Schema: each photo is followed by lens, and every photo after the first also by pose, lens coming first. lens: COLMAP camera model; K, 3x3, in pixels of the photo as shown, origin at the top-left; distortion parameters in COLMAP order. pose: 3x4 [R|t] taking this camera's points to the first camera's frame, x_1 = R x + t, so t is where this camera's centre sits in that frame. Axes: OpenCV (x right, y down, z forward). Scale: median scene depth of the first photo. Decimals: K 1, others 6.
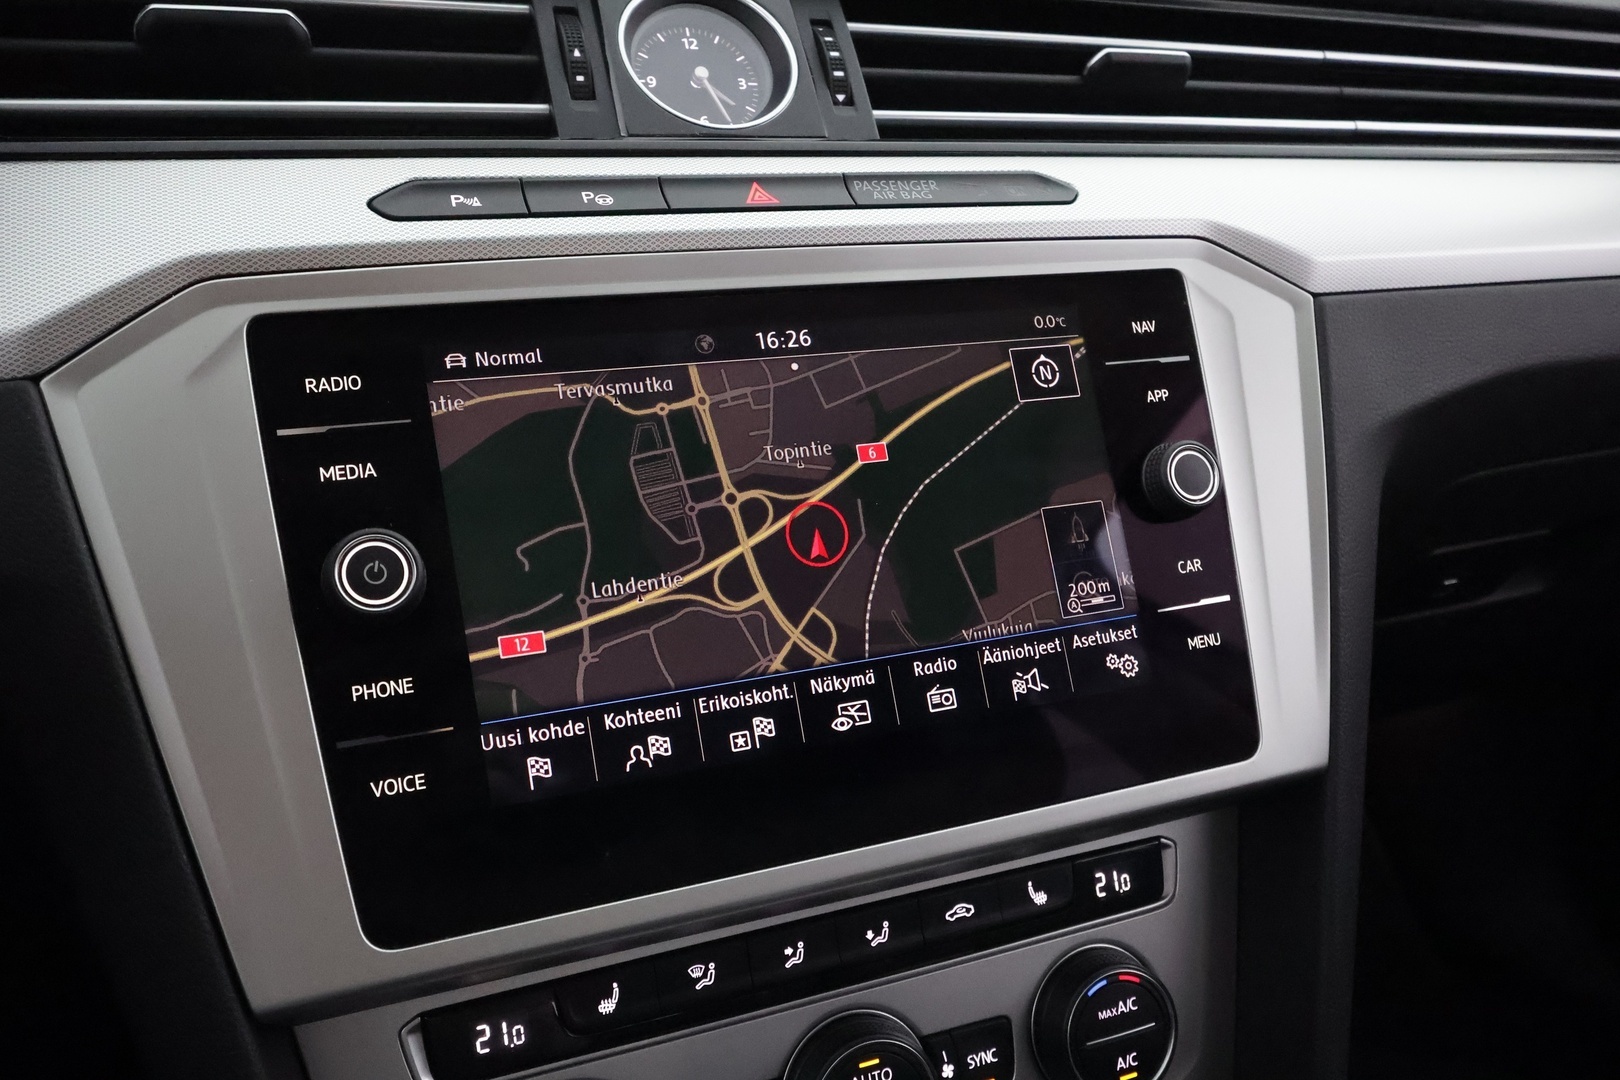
lens RADIAL K [[1274.1, 0, 805.5], [0, 1274.1, 538.4], [0, 0, 1]] dist [0.004225, -0.011332]
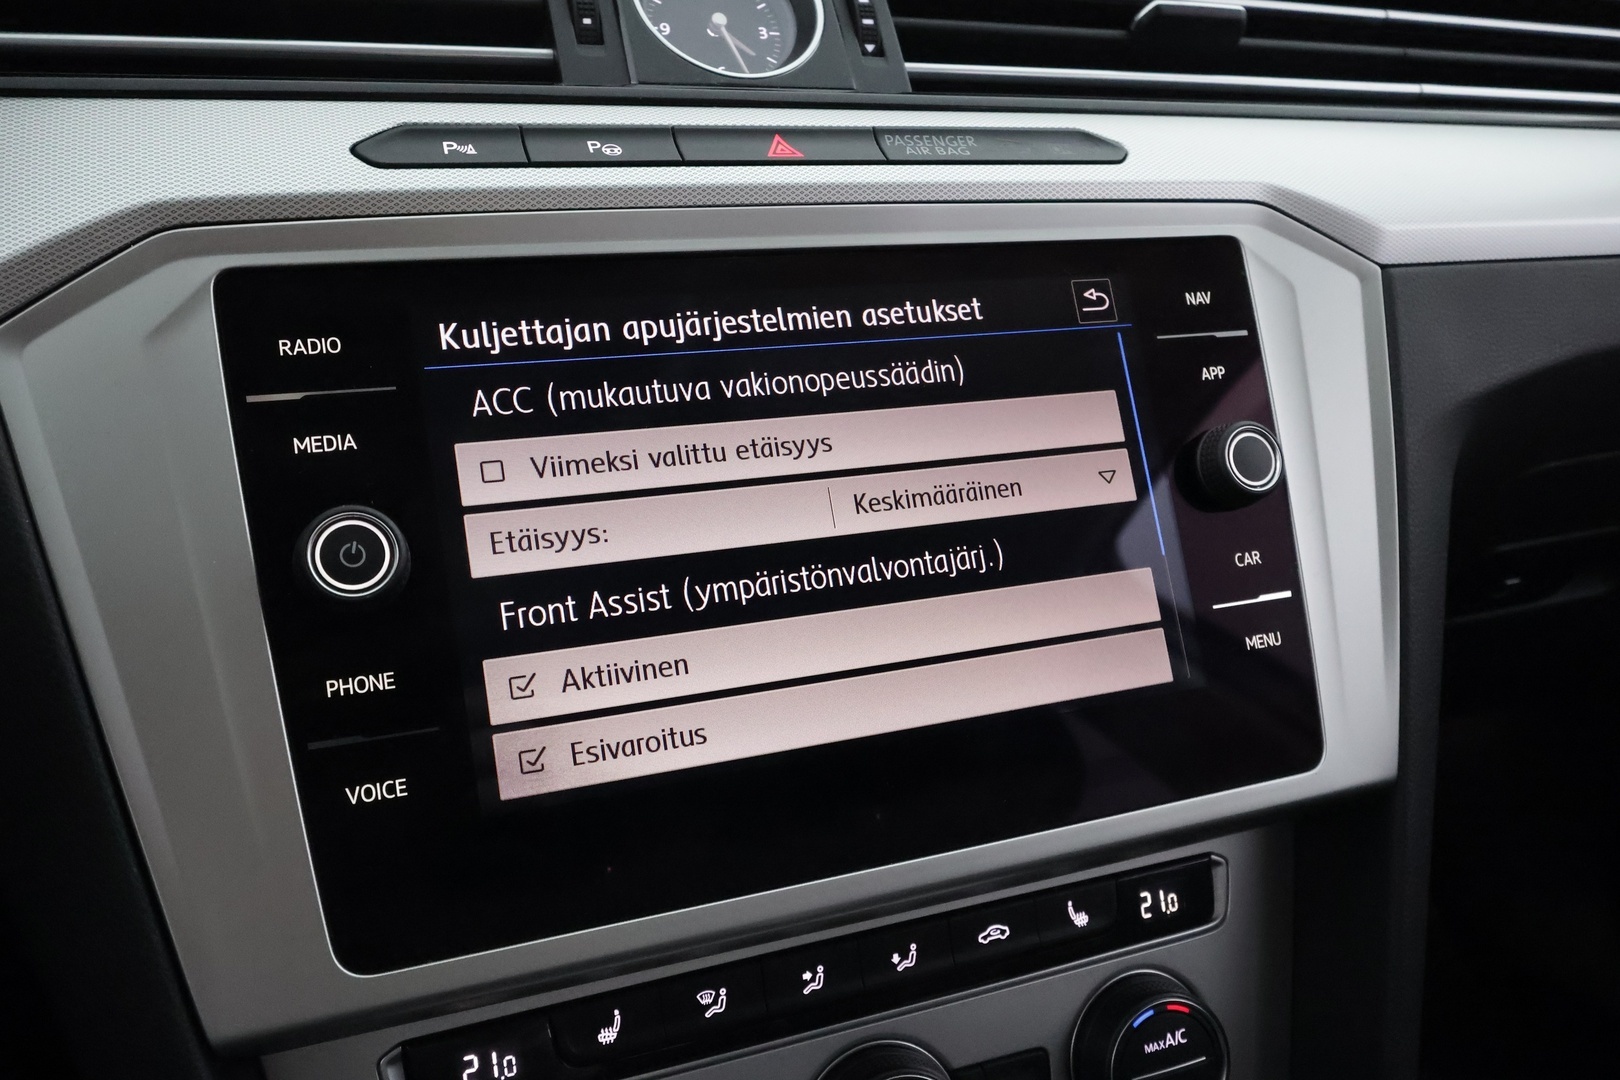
lens RADIAL K [[1274.1, 0, 805.4], [0, 1274.1, 538.2], [0, 0, 1]] dist [0.004225, -0.011332]
pose [[0.999924, 0.008170, -0.009269, -0.008211], [-0.008182, 0.999966, -0.001258, 0.011069], [0.009259, 0.001334, 0.999956, 0.083633]]
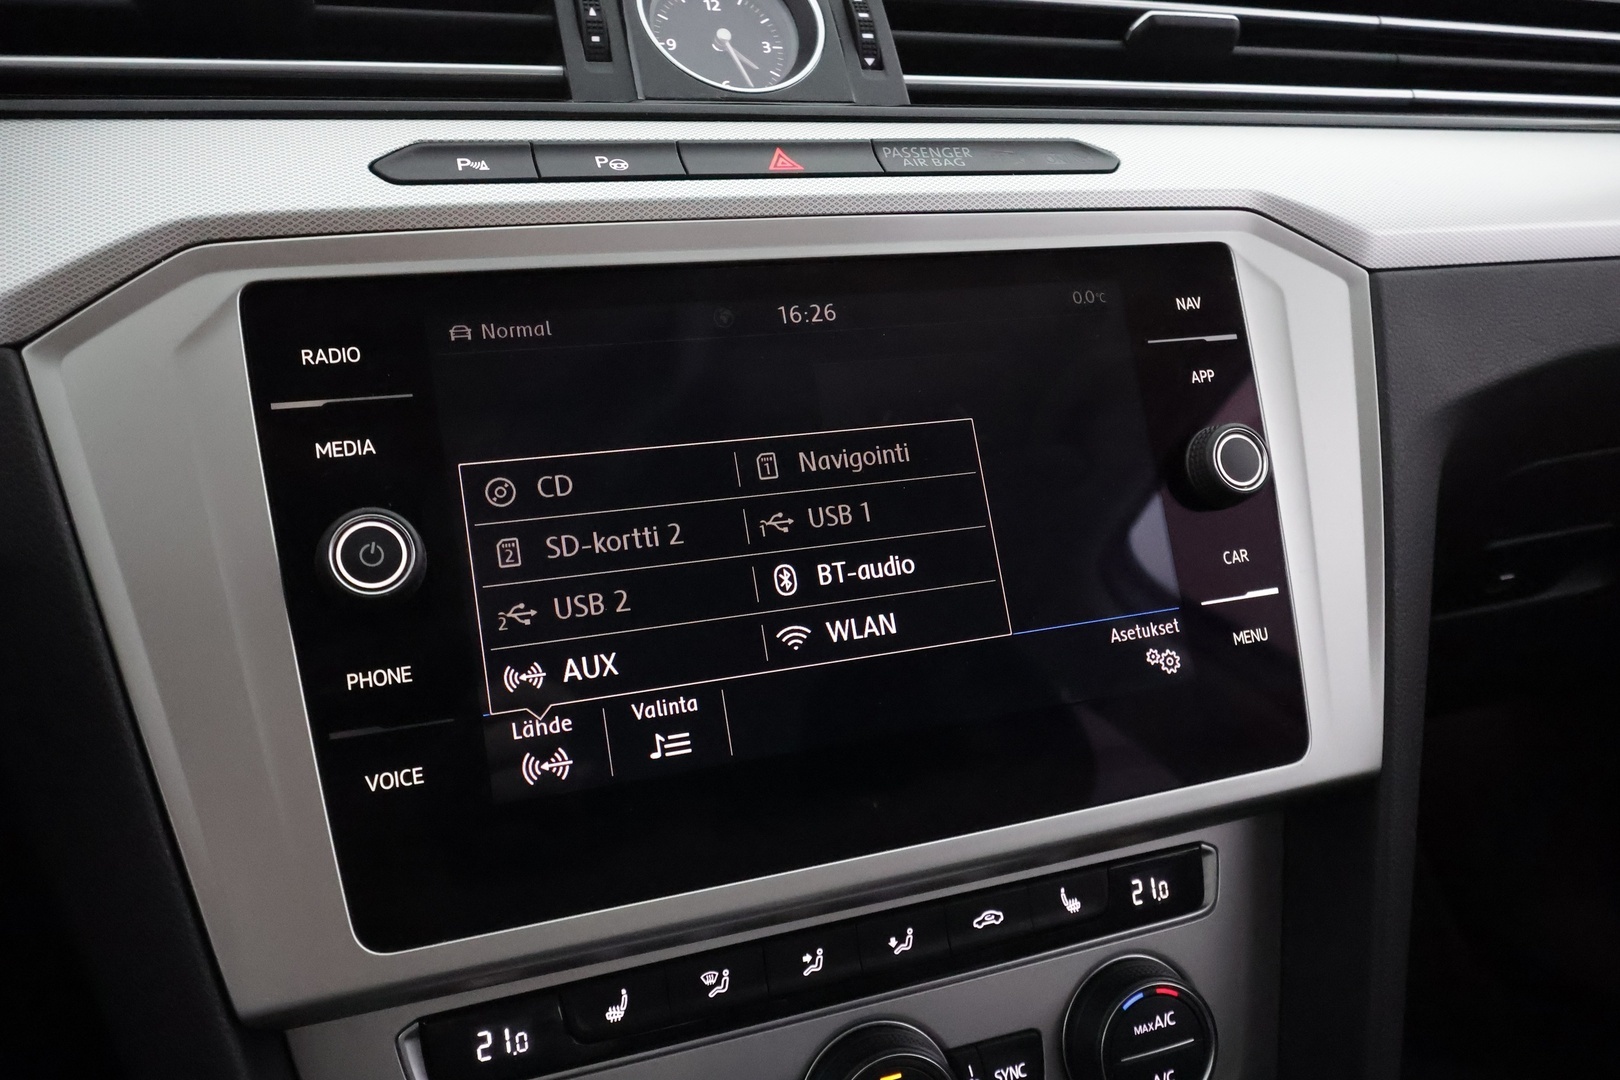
lens RADIAL K [[1274.1, 0, 802.7], [0, 1274.1, 534.2], [0, 0, 1]] dist [0.004225, -0.011332]
pose [[0.999661, 0.008213, -0.024710, 0.004305], [-0.008144, 0.999963, 0.002912, 0.005173], [0.024733, -0.002710, 0.999690, 0.049963]]
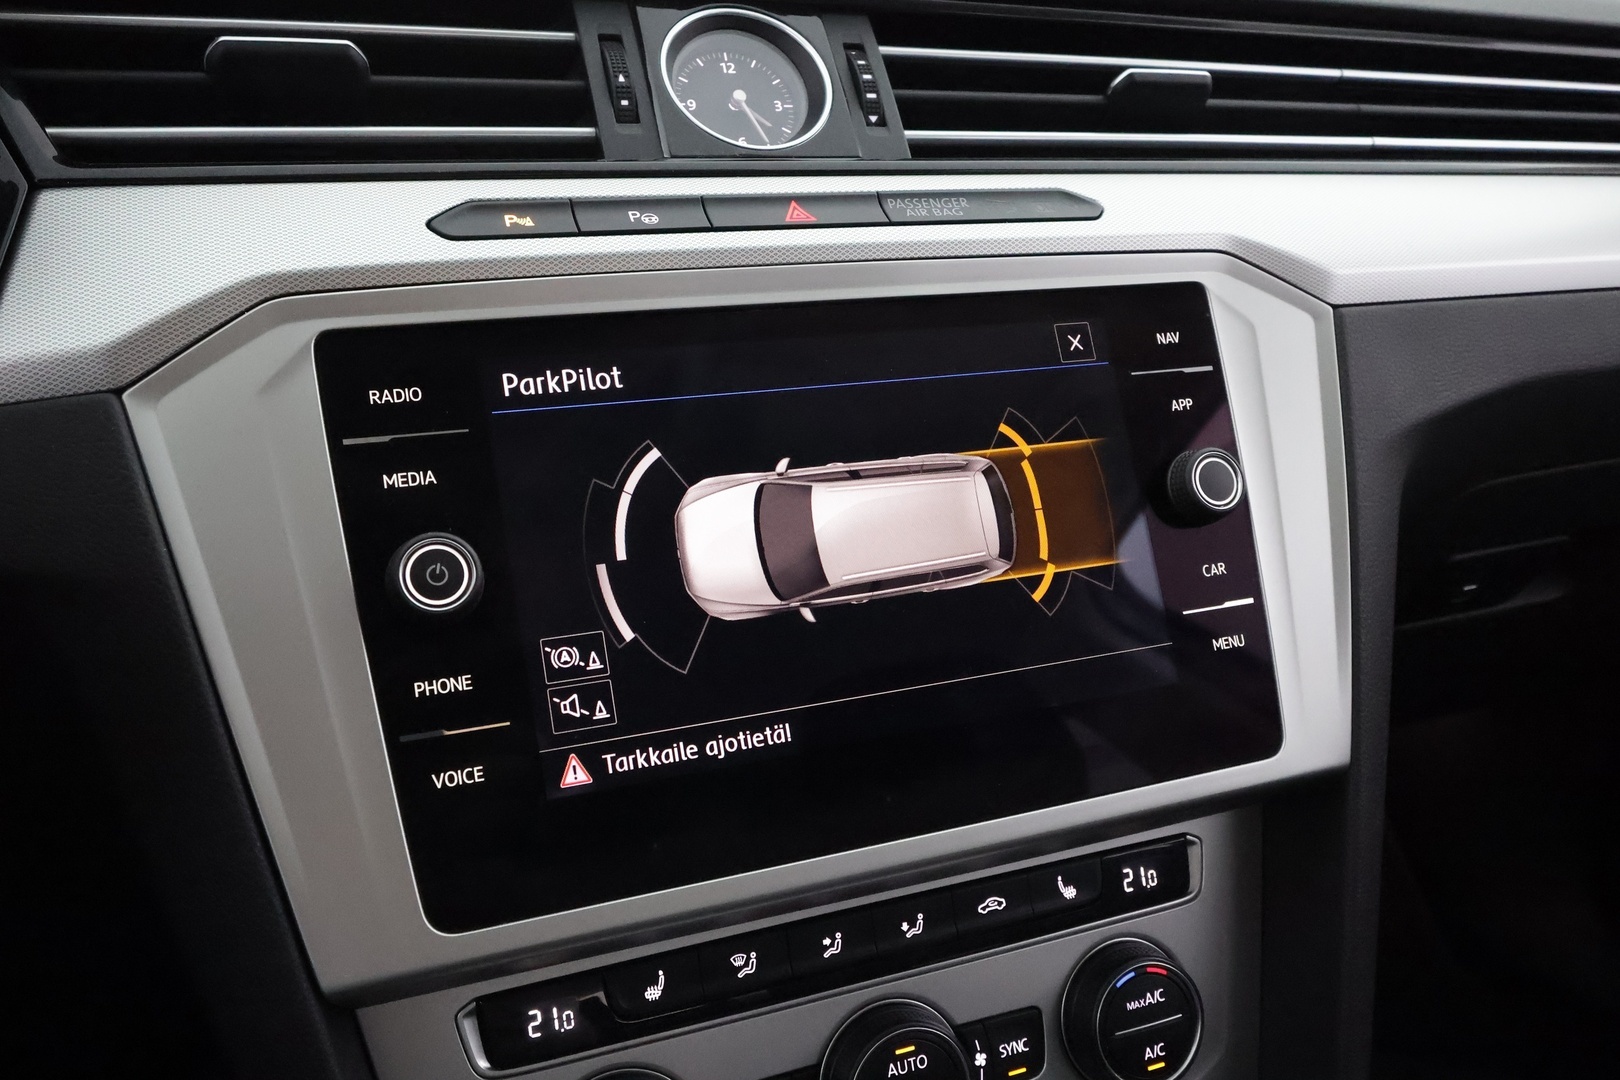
lens RADIAL K [[1274.1, 0, 802.0], [0, 1274.1, 541.1], [0, 0, 1]] dist [0.004225, -0.011332]
pose [[0.999887, -0.001899, -0.014925, -0.016706], [0.001770, 0.999961, -0.008639, 0.007109], [0.014941, 0.008612, 0.999851, -0.037102]]
